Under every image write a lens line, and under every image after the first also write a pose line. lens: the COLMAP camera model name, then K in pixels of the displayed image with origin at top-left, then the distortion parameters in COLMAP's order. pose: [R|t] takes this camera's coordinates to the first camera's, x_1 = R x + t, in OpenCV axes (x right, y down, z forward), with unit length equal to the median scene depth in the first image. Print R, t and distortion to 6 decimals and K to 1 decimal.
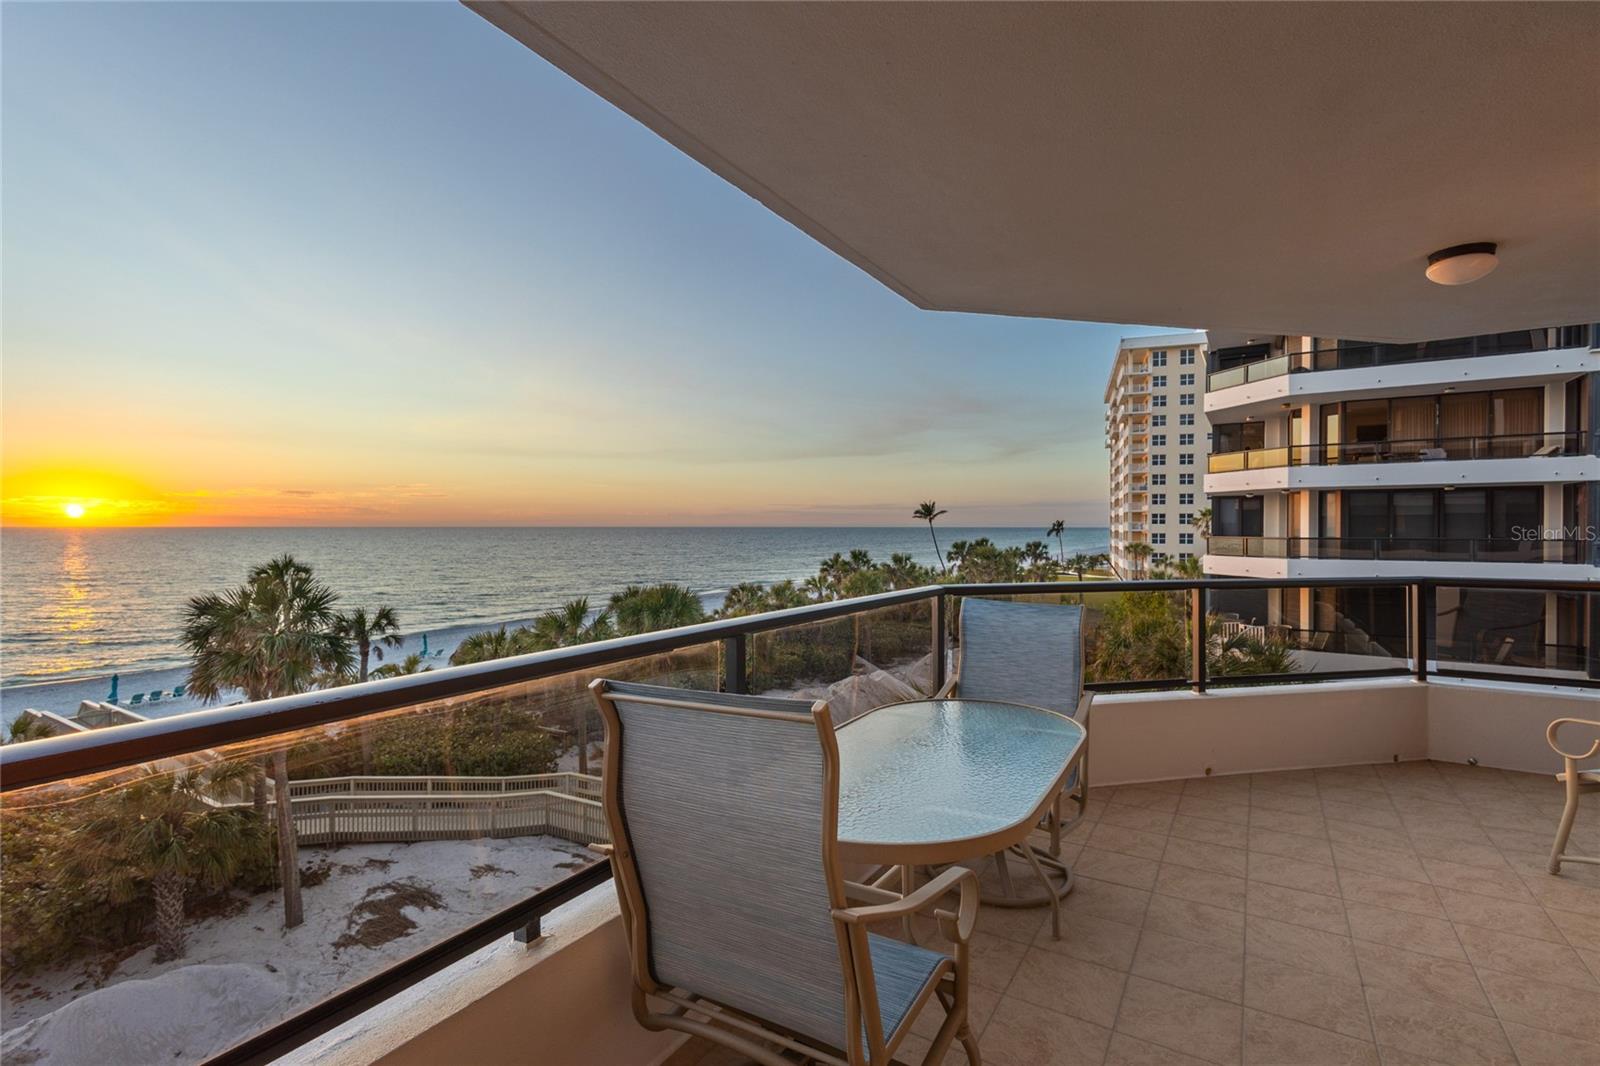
lens RADIAL K [[732.2, 0, 800.0], [0, 732.2, 533.0], [0, 0, 1]] dist [0.008975, -0.000264]
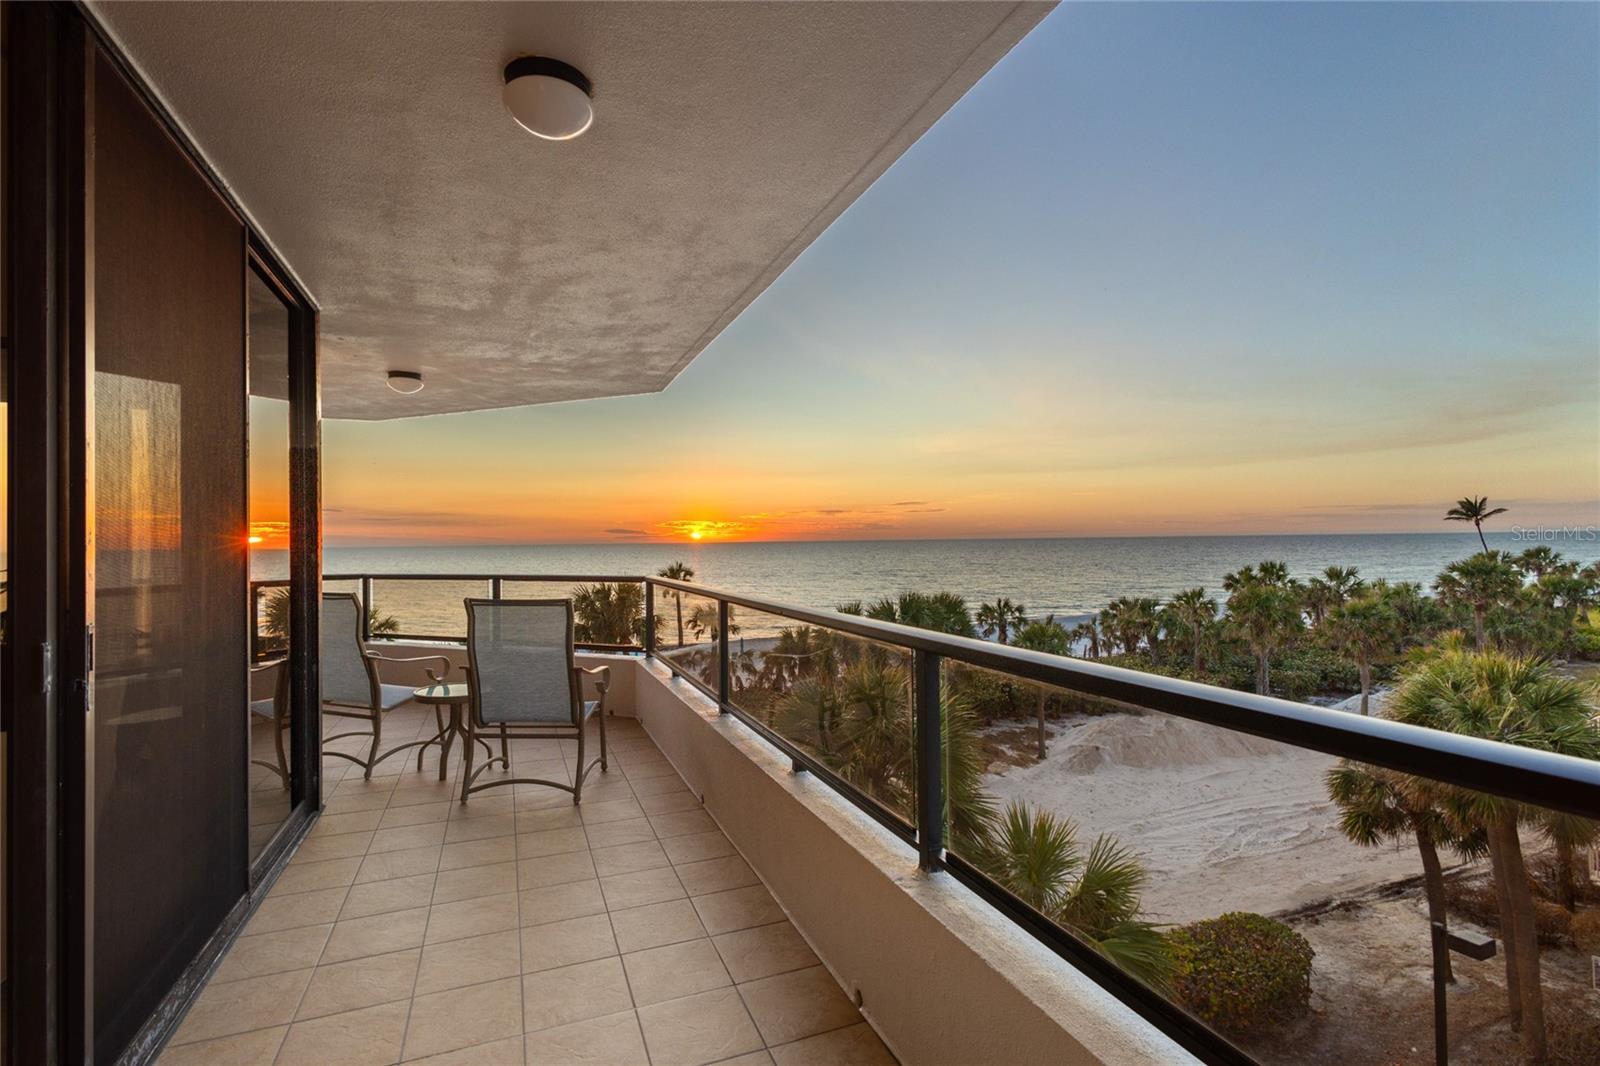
lens RADIAL K [[741.8, 0, 798.1], [0, 741.8, 524.9], [0, 0, 1]] dist [0.002728, 0.000185]
pose [[0.805131, -0.024123, -0.592607, 0.350226], [0.008409, 0.999536, -0.029264, 0.003229], [0.593038, 0.018578, 0.804960, 0.016684]]
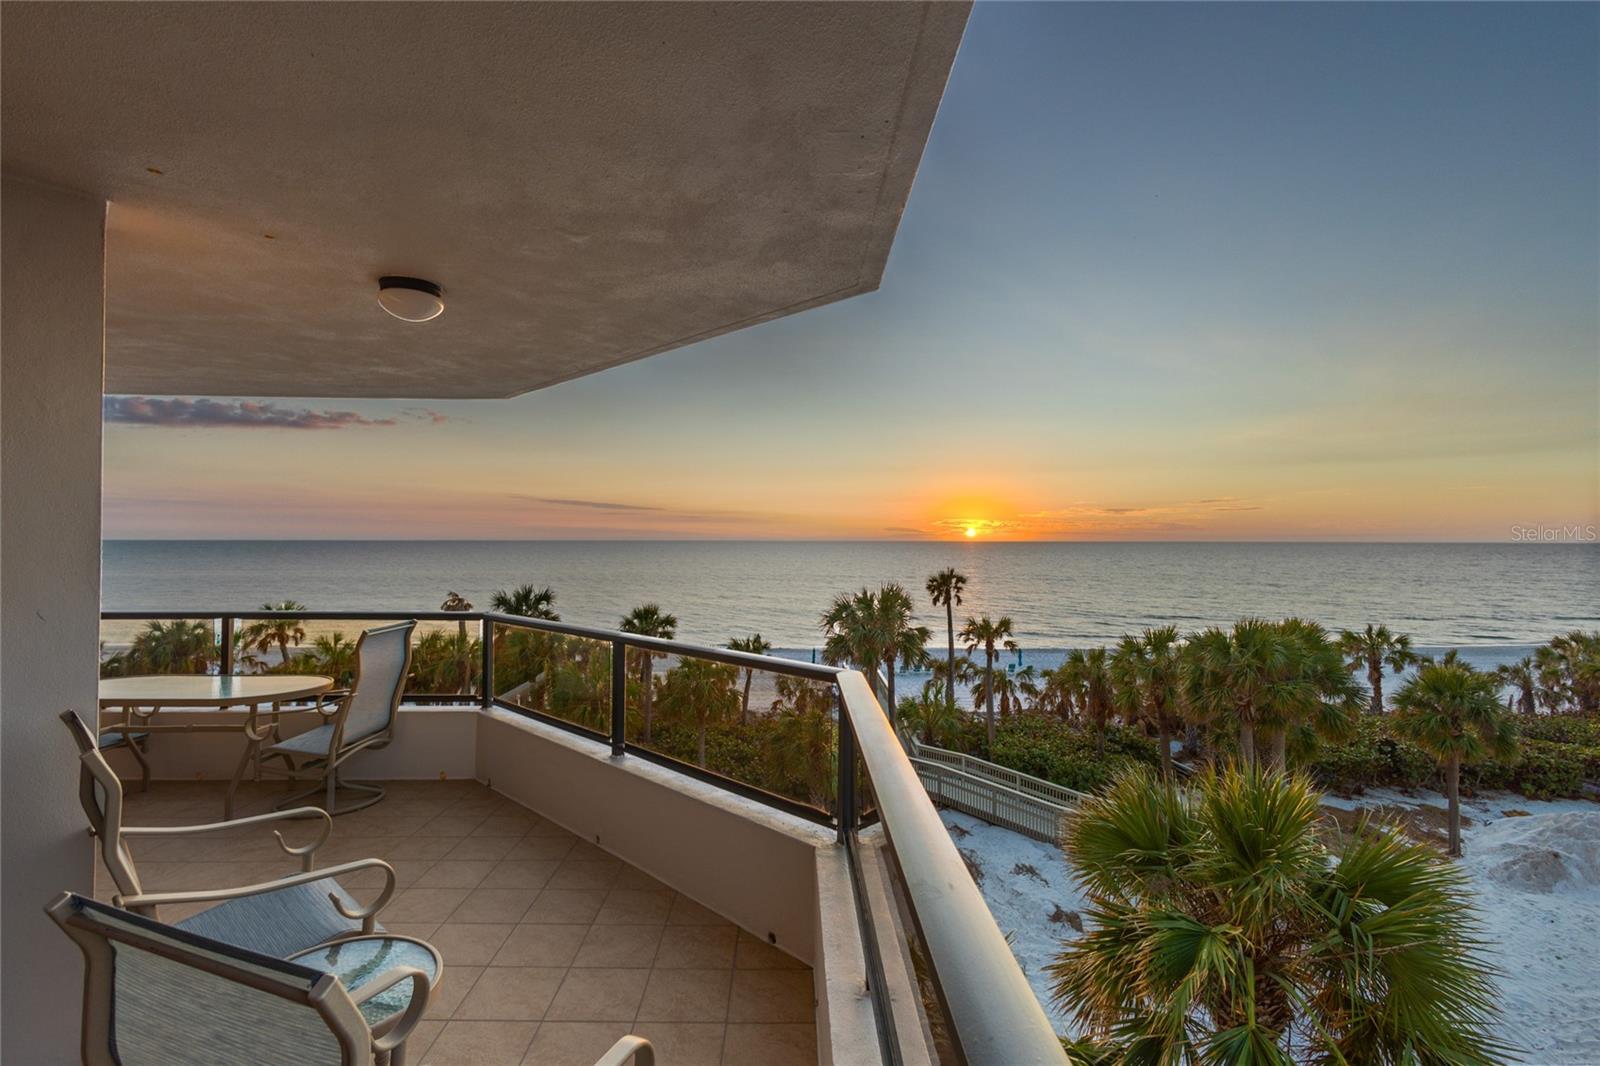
lens RADIAL K [[732.2, 0, 800.0], [0, 732.2, 533.0], [0, 0, 1]] dist [0.008975, -0.000264]
pose [[0.538559, -0.008289, -0.842547, 0.253582], [-0.009369, 0.999831, -0.015824, -0.008226], [0.842536, 0.016416, 0.538390, 0.122400]]
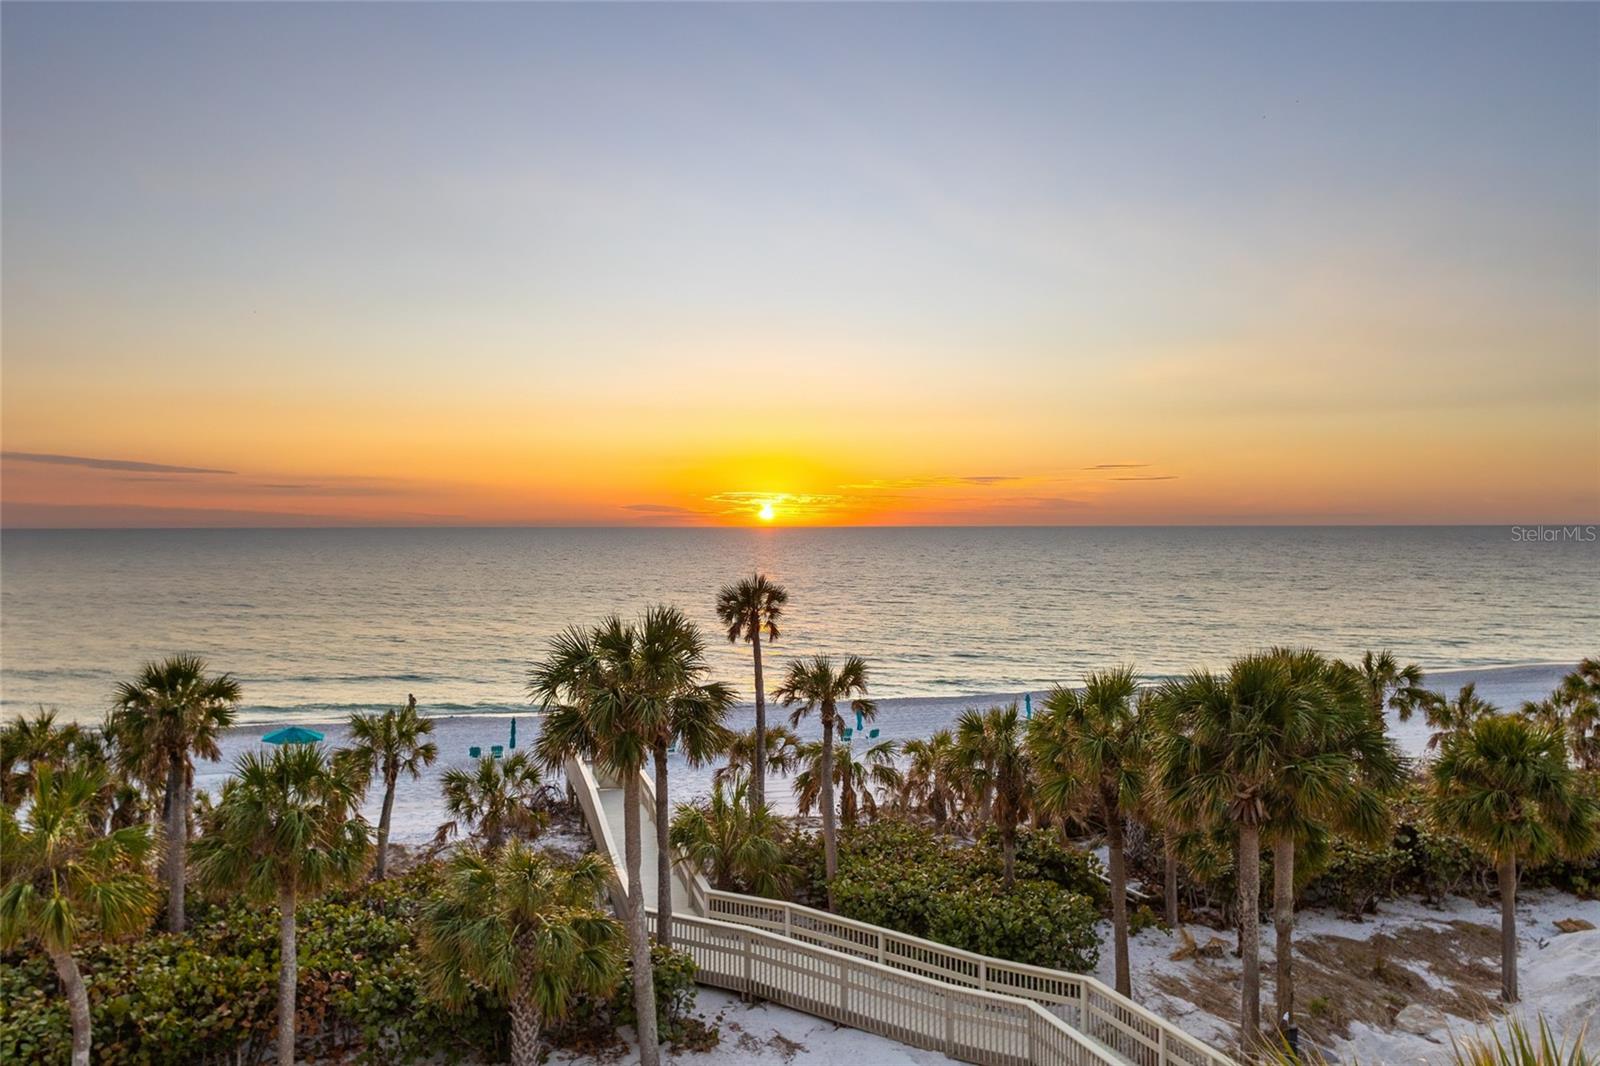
lens RADIAL K [[1190.6, 0, 803.8], [0, 1190.6, 538.8], [0, 0, 1]] dist [0.021546, 0.004077]
pose [[0.737515, 0.004884, -0.675313, 0.148186], [-0.003485, 0.999988, 0.003426, -0.011690], [0.675321, -0.000173, 0.737524, 0.186491]]
